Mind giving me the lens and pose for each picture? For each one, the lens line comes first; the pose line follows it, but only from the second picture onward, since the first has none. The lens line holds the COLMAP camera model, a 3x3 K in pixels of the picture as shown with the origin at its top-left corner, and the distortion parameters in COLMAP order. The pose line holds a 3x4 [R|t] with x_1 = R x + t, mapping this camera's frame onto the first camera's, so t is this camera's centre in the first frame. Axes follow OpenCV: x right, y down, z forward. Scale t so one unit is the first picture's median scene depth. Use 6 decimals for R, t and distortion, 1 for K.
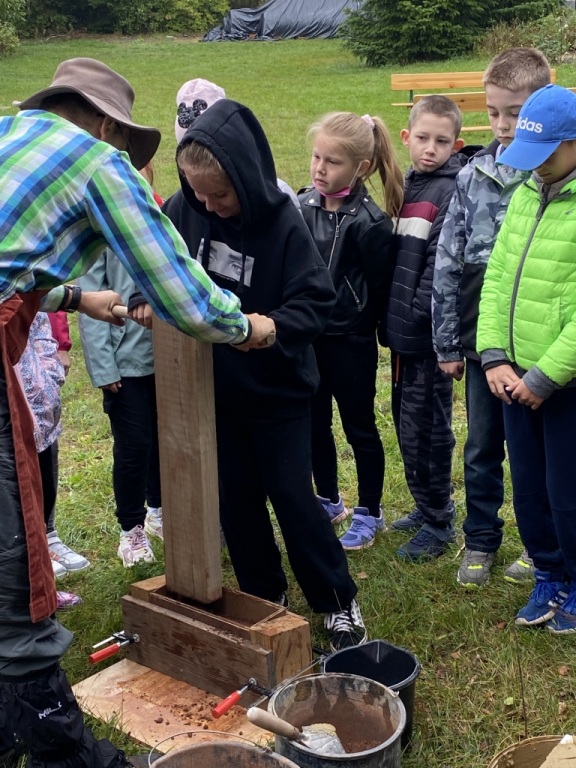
lens RADIAL K [[1284.6, 0, 295.6], [0, 1284.6, 386.8], [0, 0, 1]] dist [0.069421, 0.000000]
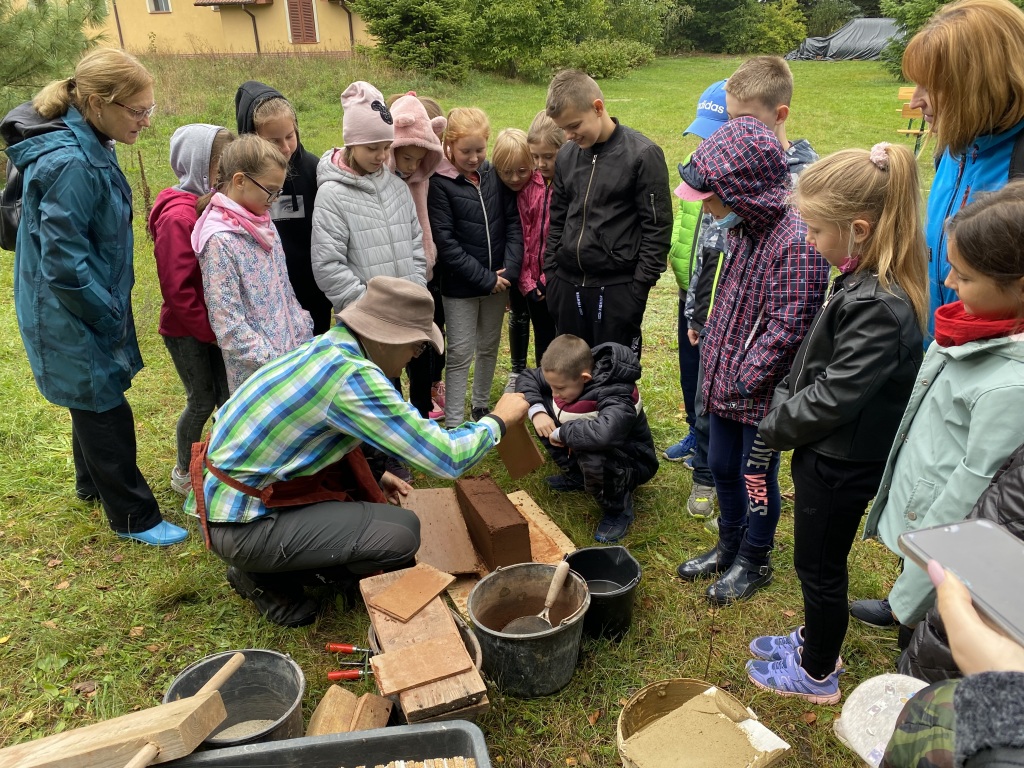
lens RADIAL K [[766.6, 0, 515.6], [0, 766.6, 382.7], [0, 0, 1]] dist [0.005697, -0.002013]
pose [[0.914536, 0.180965, -0.361766, 0.198577], [-0.129397, 0.978233, 0.162225, -0.066093], [0.383249, -0.101549, 0.918046, 0.271401]]
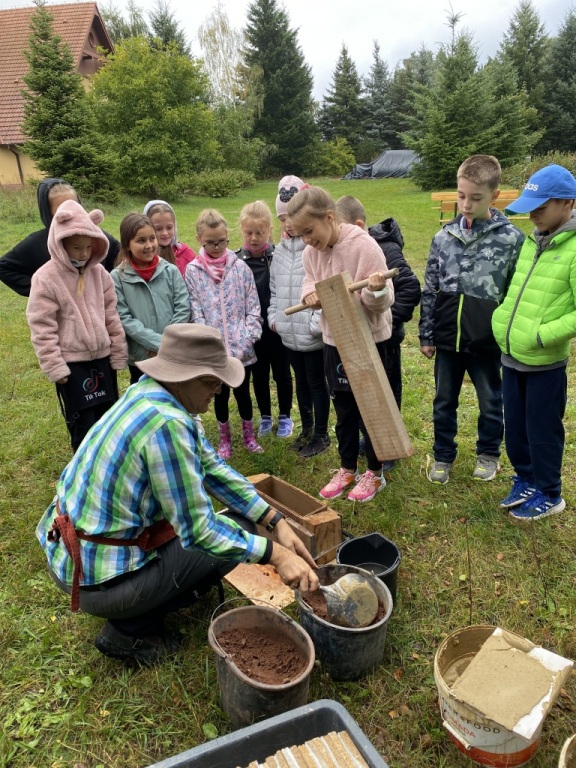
lens RADIAL K [[574.9, 0, 284.3], [0, 574.9, 377.6], [0, 0, 1]] dist [0.005697, -0.002013]
pose [[0.984314, 0.047743, -0.169844, 0.055771], [-0.036711, 0.997043, 0.067514, -0.039177], [0.172565, -0.060220, 0.983156, 0.271093]]
